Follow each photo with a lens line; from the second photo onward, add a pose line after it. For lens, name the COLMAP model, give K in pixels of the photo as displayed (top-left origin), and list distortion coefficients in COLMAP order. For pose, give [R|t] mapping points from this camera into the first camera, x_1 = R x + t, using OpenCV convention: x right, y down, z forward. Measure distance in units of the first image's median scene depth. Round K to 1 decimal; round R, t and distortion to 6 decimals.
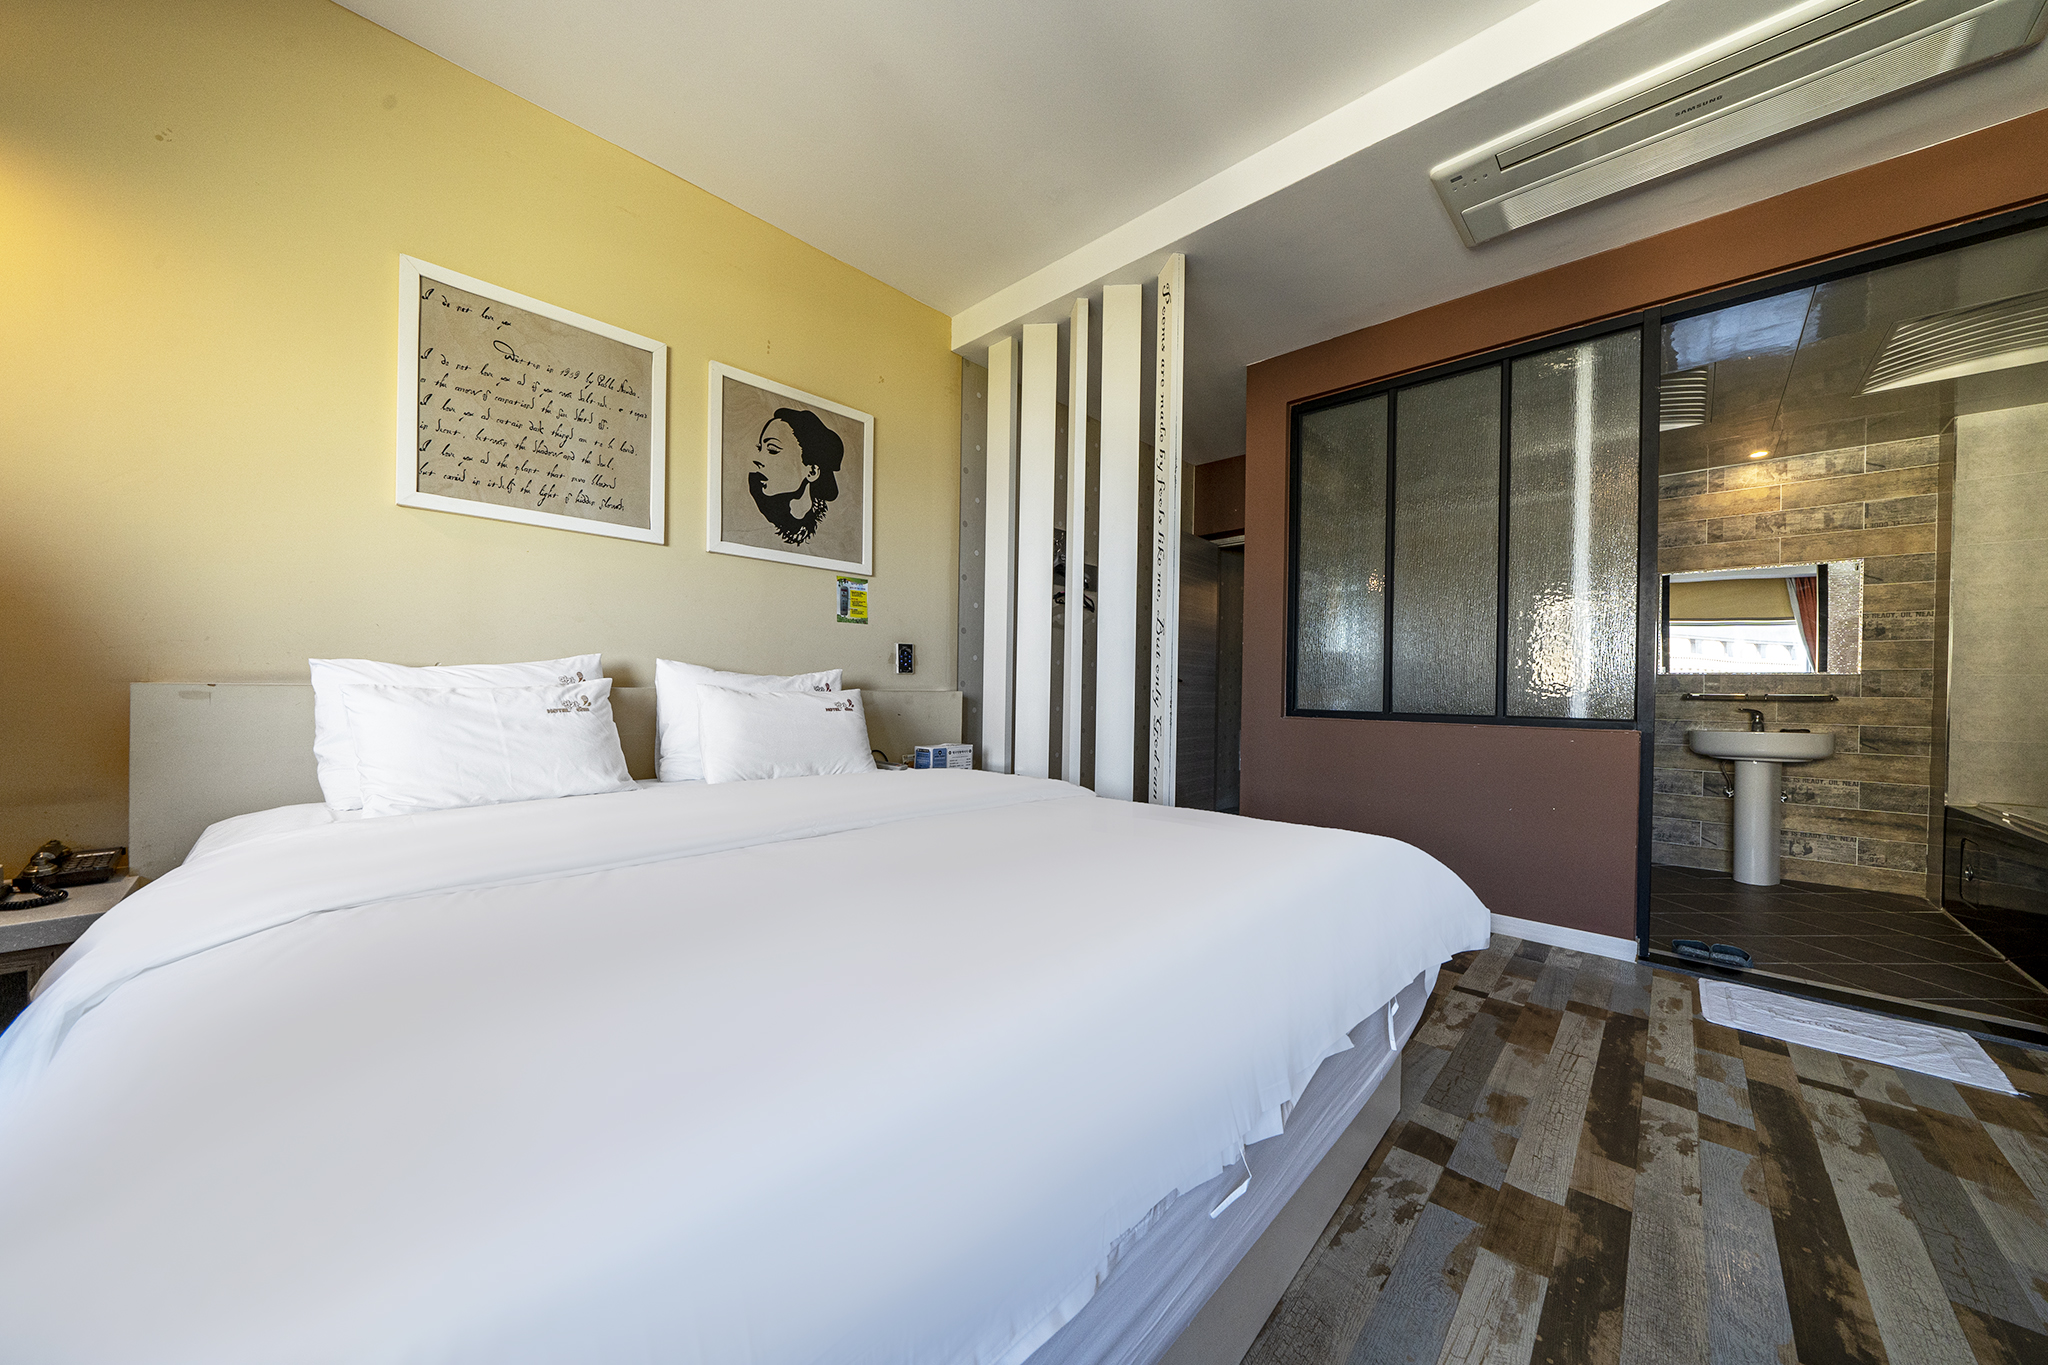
lens RADIAL K [[699.6, 0, 1024.0], [0, 699.6, 690.0], [0, 0, 1]] dist [-0.000639, 0.000096]
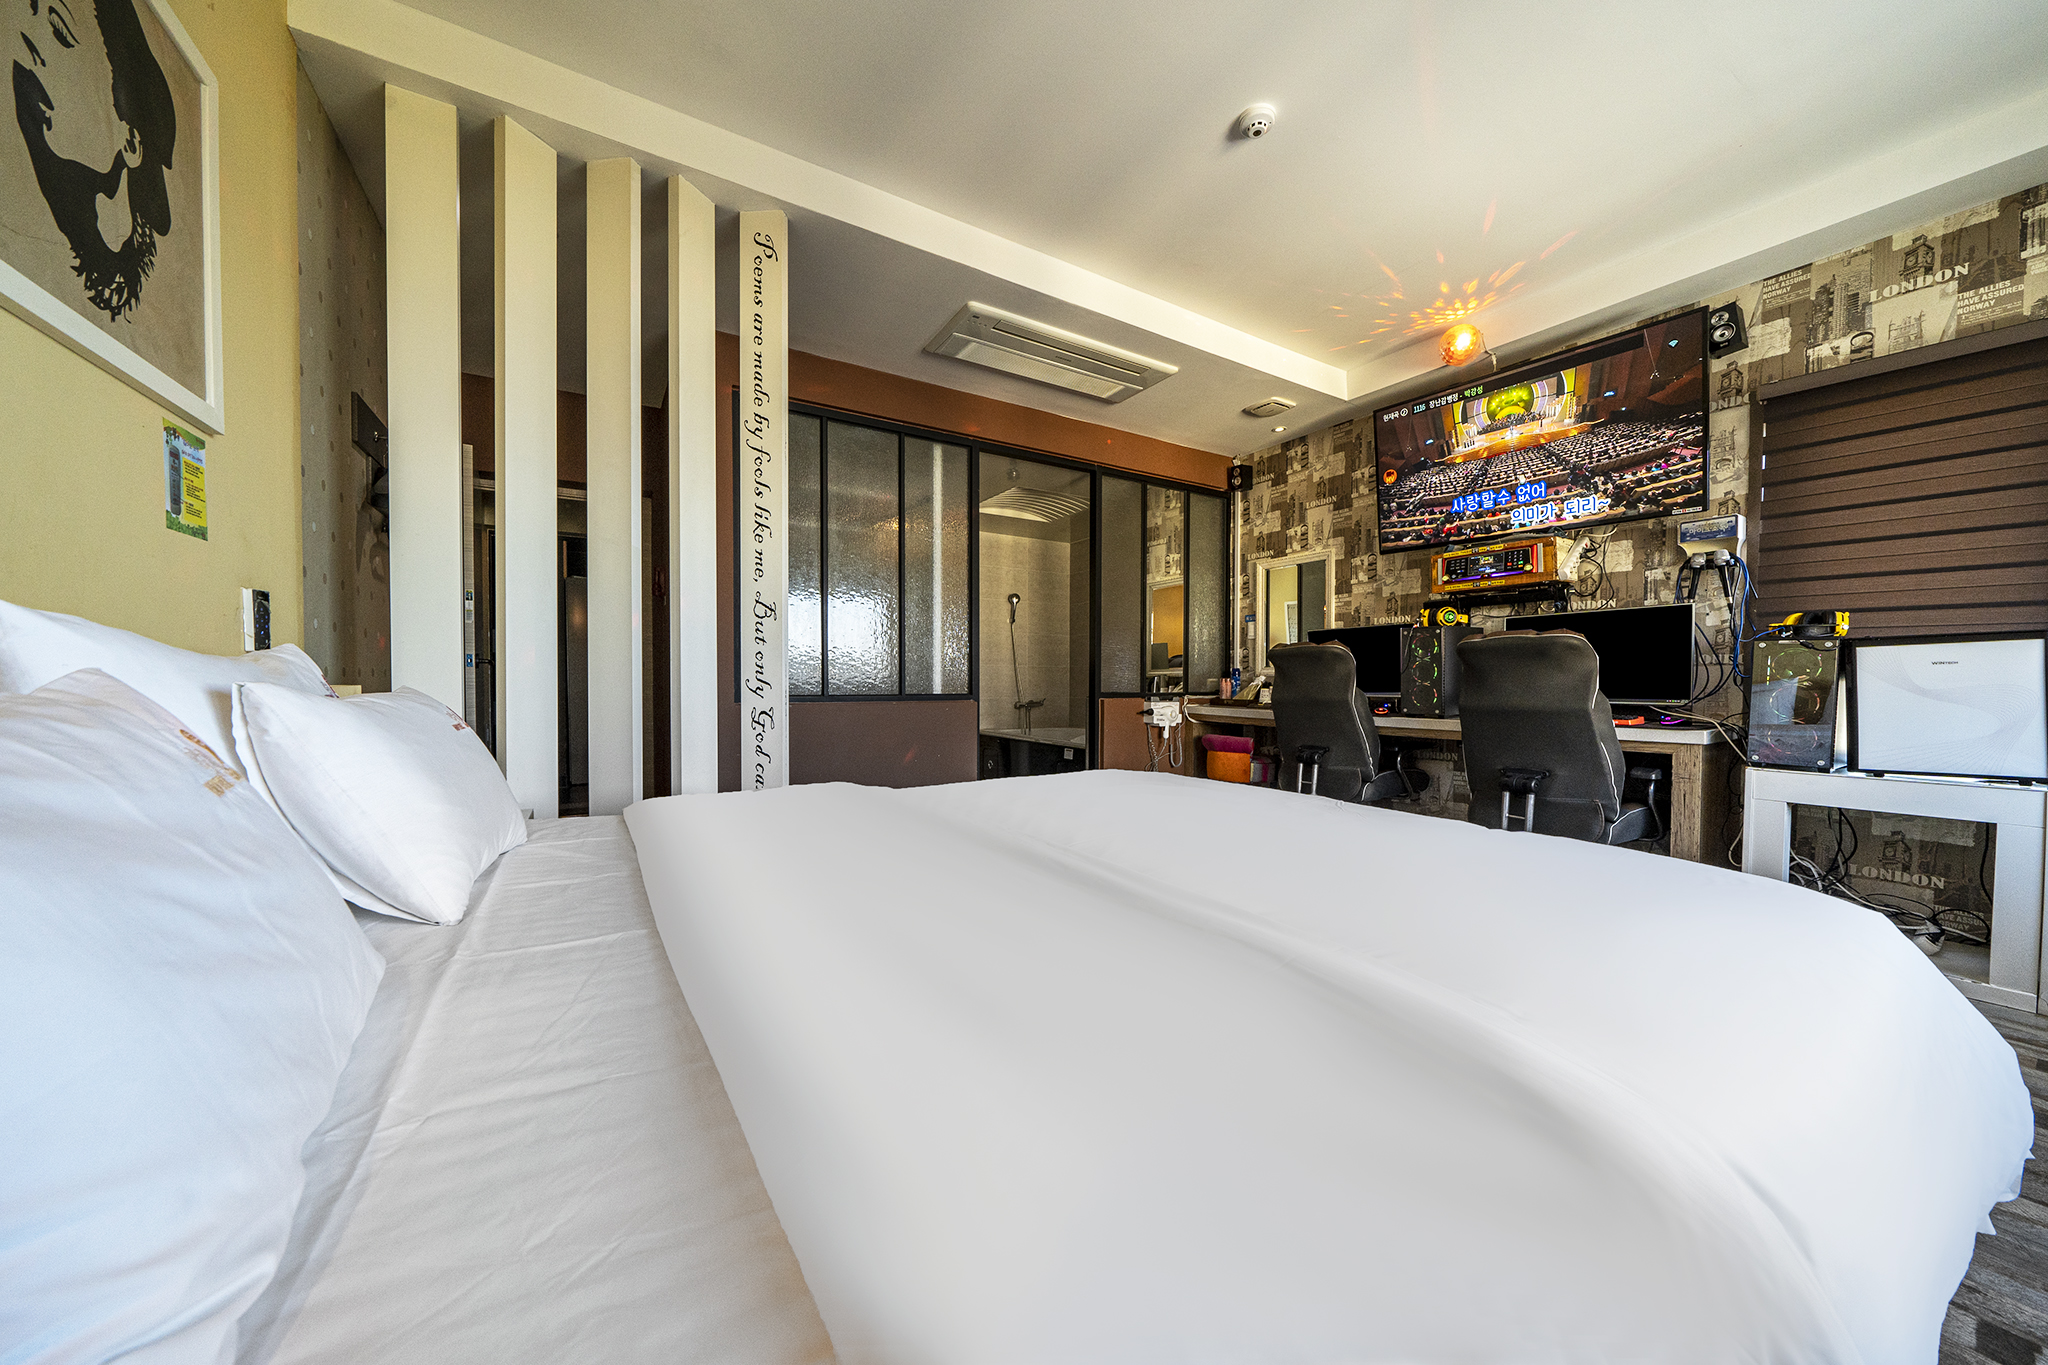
lens RADIAL K [[699.6, 0, 1021.7], [0, 699.6, 683.1], [0, 0, 1]] dist [-0.000639, 0.000096]
pose [[0.261202, -0.020126, 0.965074, -0.574068], [0.000560, 0.999786, 0.020699, -0.013027], [-0.965284, -0.004866, 0.261157, 0.415730]]
